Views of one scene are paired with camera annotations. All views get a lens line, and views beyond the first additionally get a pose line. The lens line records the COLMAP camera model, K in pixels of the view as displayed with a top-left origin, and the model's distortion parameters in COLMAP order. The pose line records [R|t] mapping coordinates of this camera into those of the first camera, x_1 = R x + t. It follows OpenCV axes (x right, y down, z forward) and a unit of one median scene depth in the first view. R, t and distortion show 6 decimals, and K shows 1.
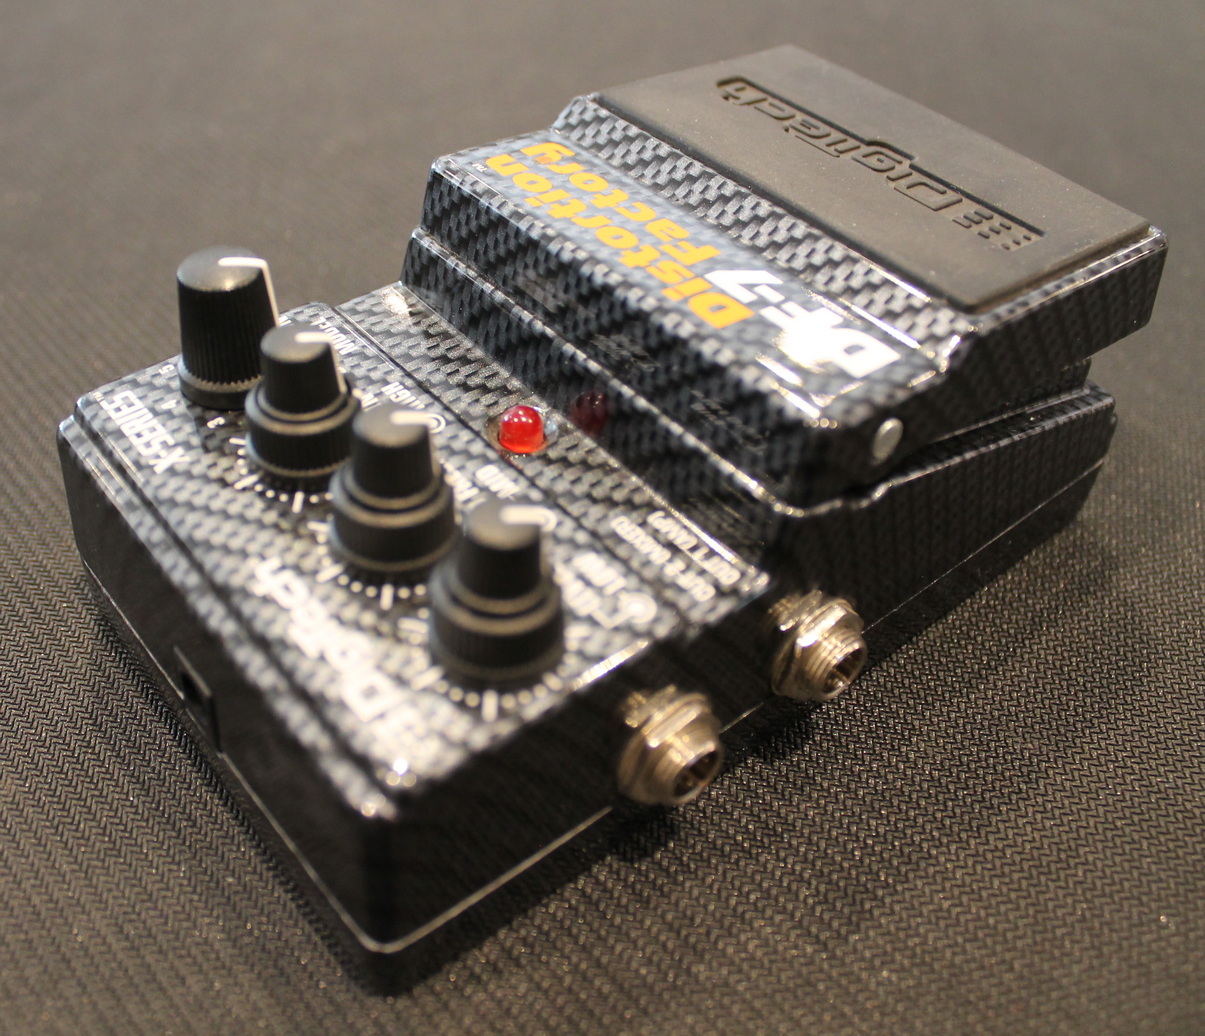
lens RADIAL K [[1128.2, 0, 540.5], [0, 1128.2, 568.6], [0, 0, 1]] dist [-0.072908, 0.000000]
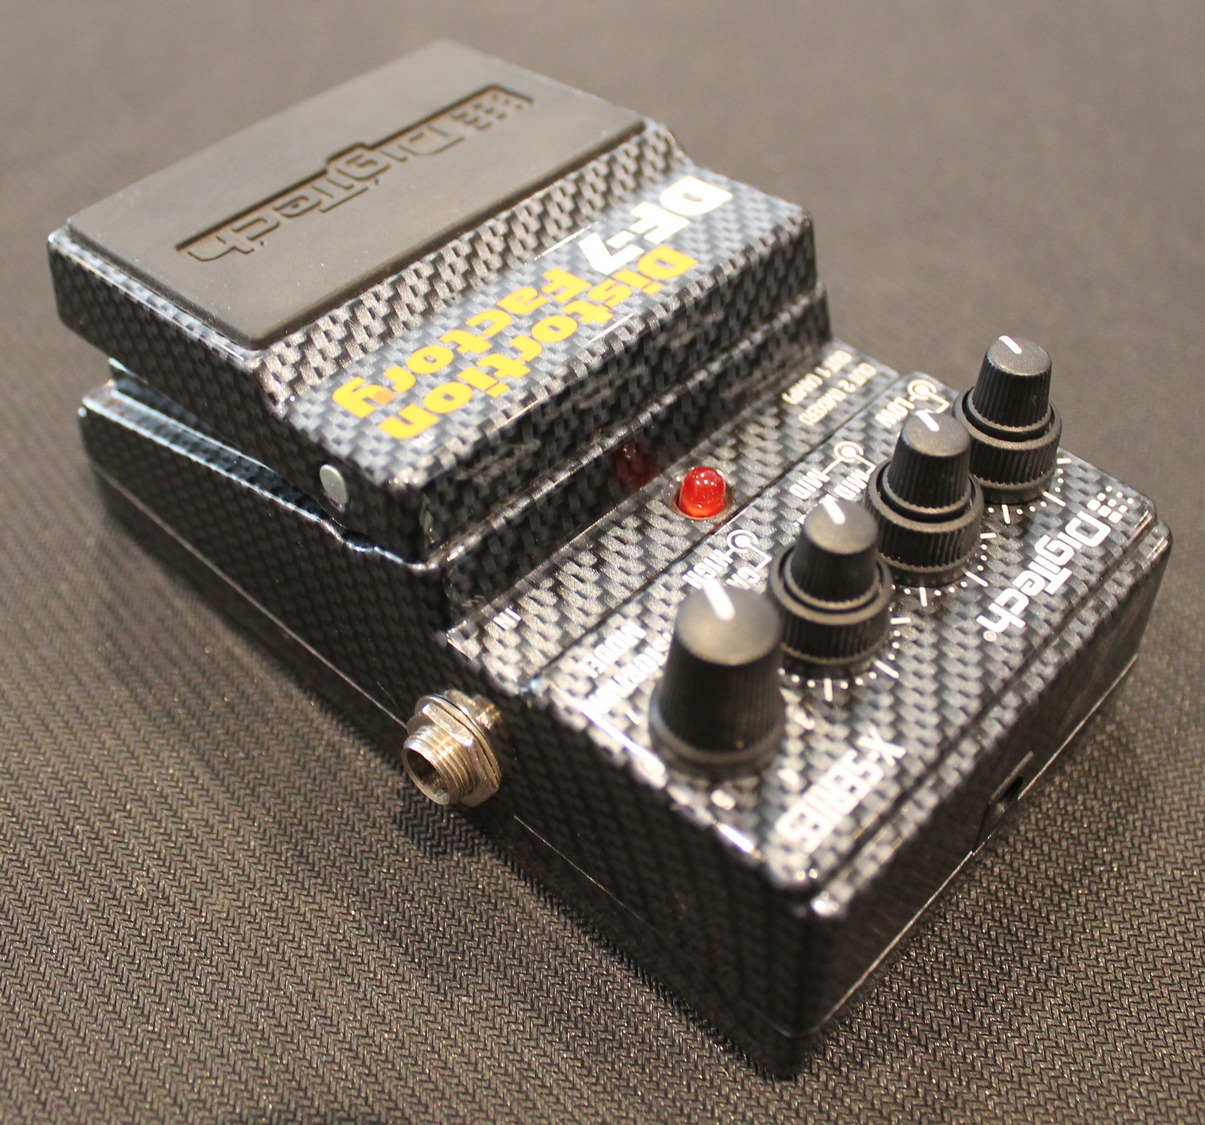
lens RADIAL K [[1359.6, 0, 601.2], [0, 1359.6, 564.9], [0, 0, 1]] dist [-0.076205, 0.000000]
pose [[-0.130647, -0.755542, 0.641940, -0.853303], [0.729845, 0.364936, 0.578055, -0.892533], [-0.671012, 0.544038, 0.503751, 0.538121]]
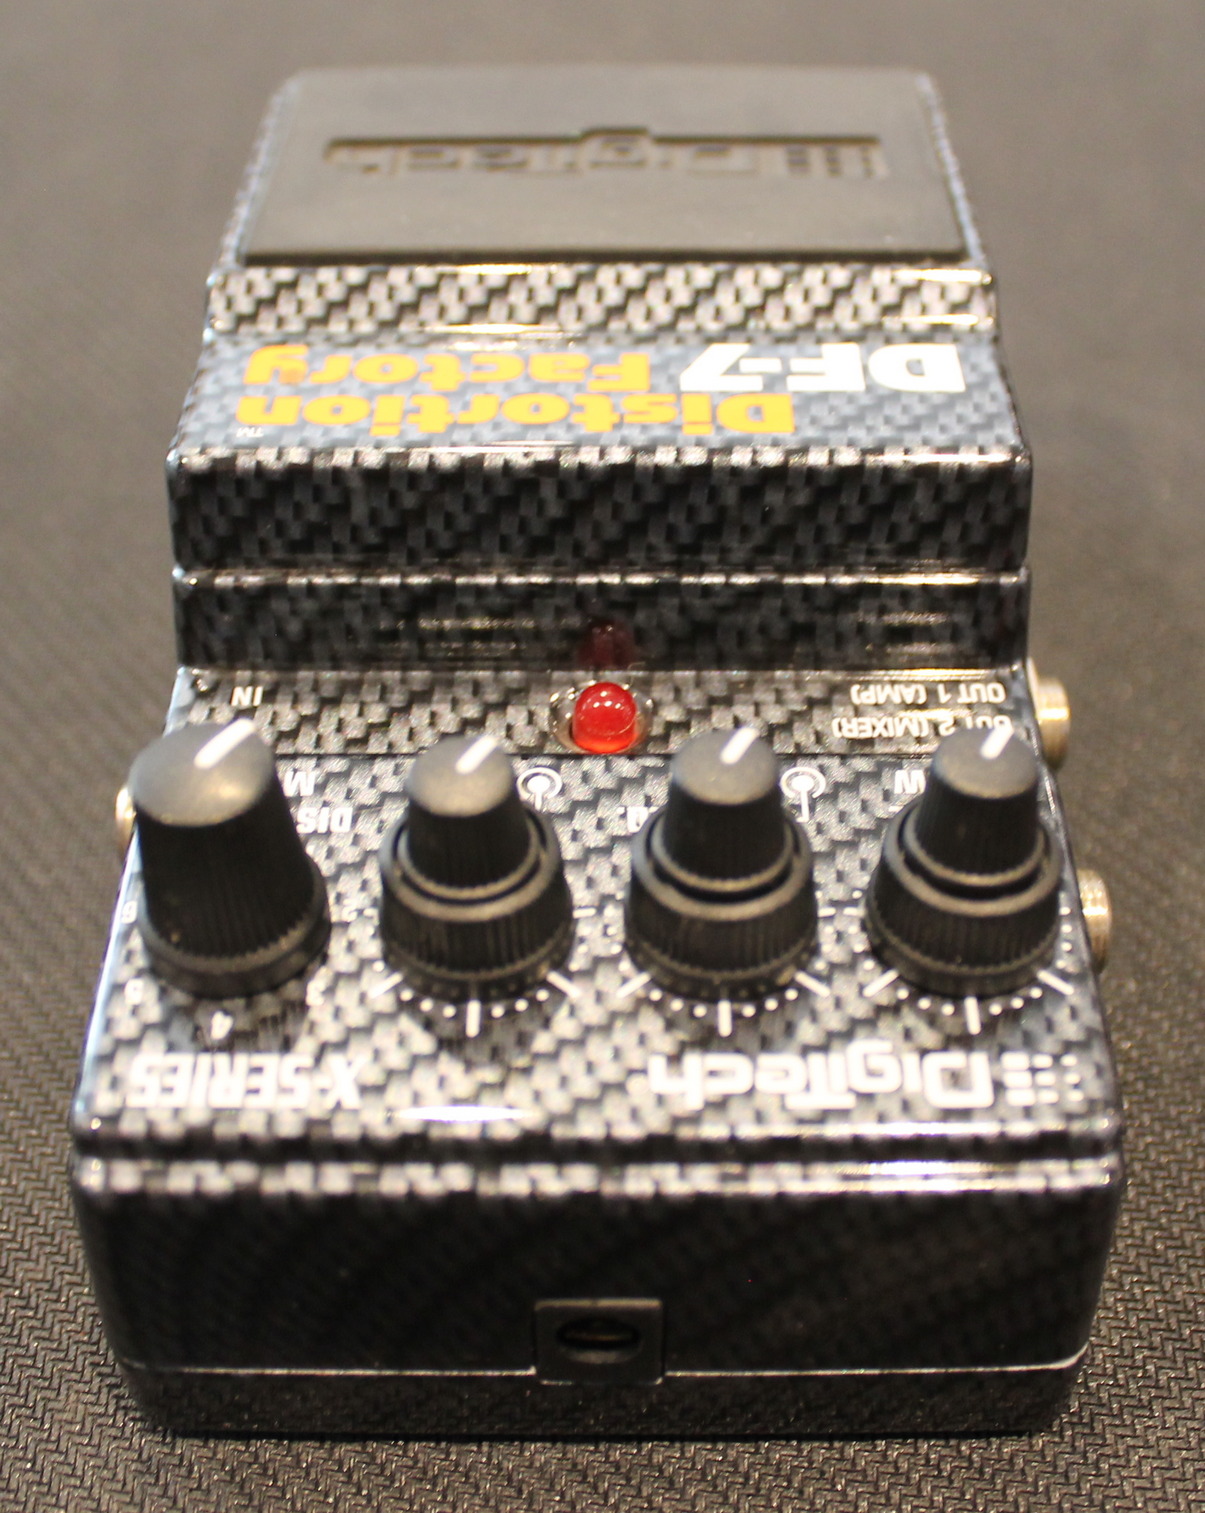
lens RADIAL K [[1907.8, 0, 600.6], [0, 1907.8, 754.8], [0, 0, 1]] dist [-0.102581, 0.000000]
pose [[0.630442, -0.577864, 0.518281, -0.653896], [0.590865, 0.790261, 0.162377, -0.309072], [-0.503409, 0.203865, 0.839654, 0.064991]]
